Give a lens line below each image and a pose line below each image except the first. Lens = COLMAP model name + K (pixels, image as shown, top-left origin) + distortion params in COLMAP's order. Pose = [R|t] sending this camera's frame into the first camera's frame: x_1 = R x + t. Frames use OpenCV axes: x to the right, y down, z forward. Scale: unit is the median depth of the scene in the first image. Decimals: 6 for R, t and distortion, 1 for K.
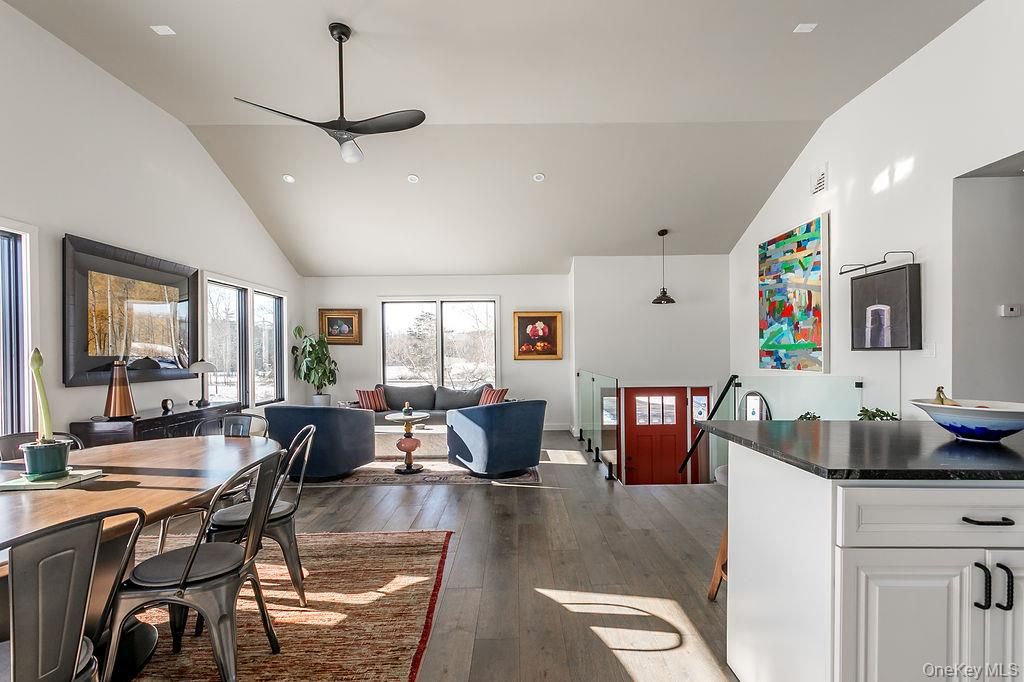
lens RADIAL K [[499.1, 0, 515.5], [0, 499.1, 365.1], [0, 0, 1]] dist [0.003491, 0.001259]
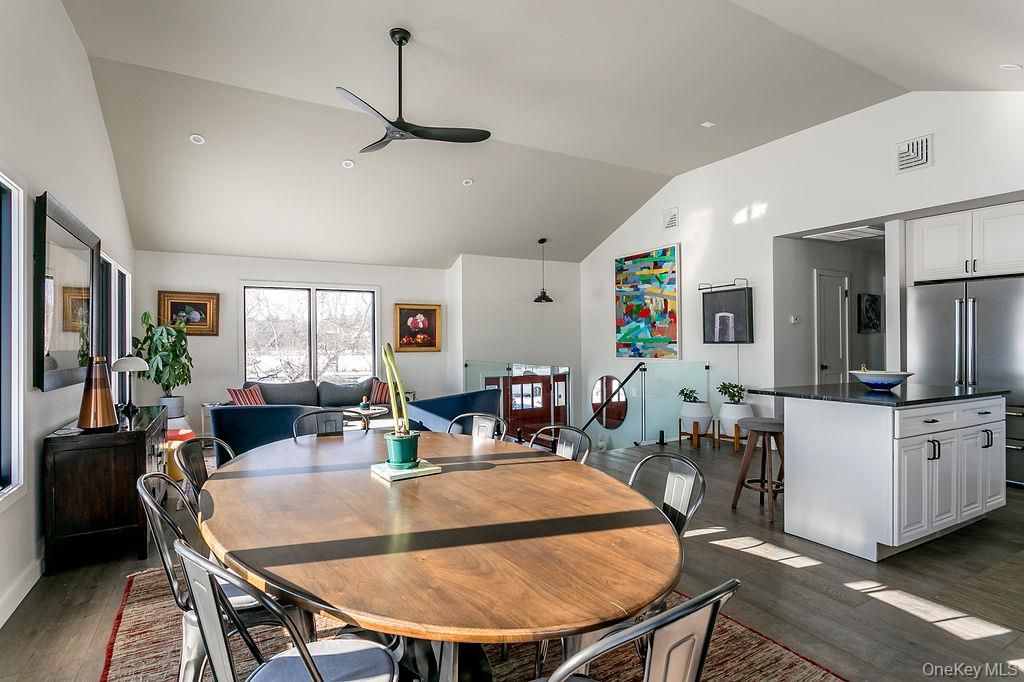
lens RADIAL K [[529.1, 0, 513.9], [0, 529.1, 344.9], [0, 0, 1]] dist [-0.012110, 0.001544]
pose [[0.868799, -0.000962, 0.495164, -0.428572], [0.012454, 0.999724, -0.019908, -0.001538], [-0.495009, 0.023462, 0.868571, -0.029596]]
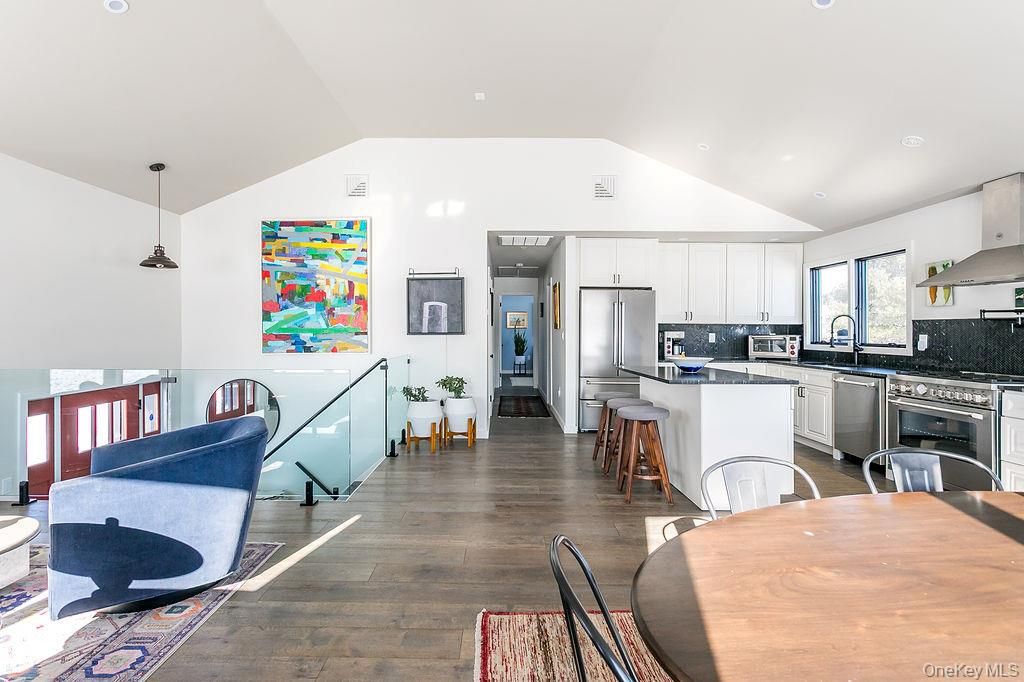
lens RADIAL K [[499.1, 0, 505.8], [0, 499.1, 334.5], [0, 0, 1]] dist [0.003491, 0.001259]
pose [[0.003913, 0.001404, 0.999991, -0.480230], [0.024931, 0.999688, -0.001501, -0.017312], [-0.999682, 0.024936, 0.003877, 0.590736]]
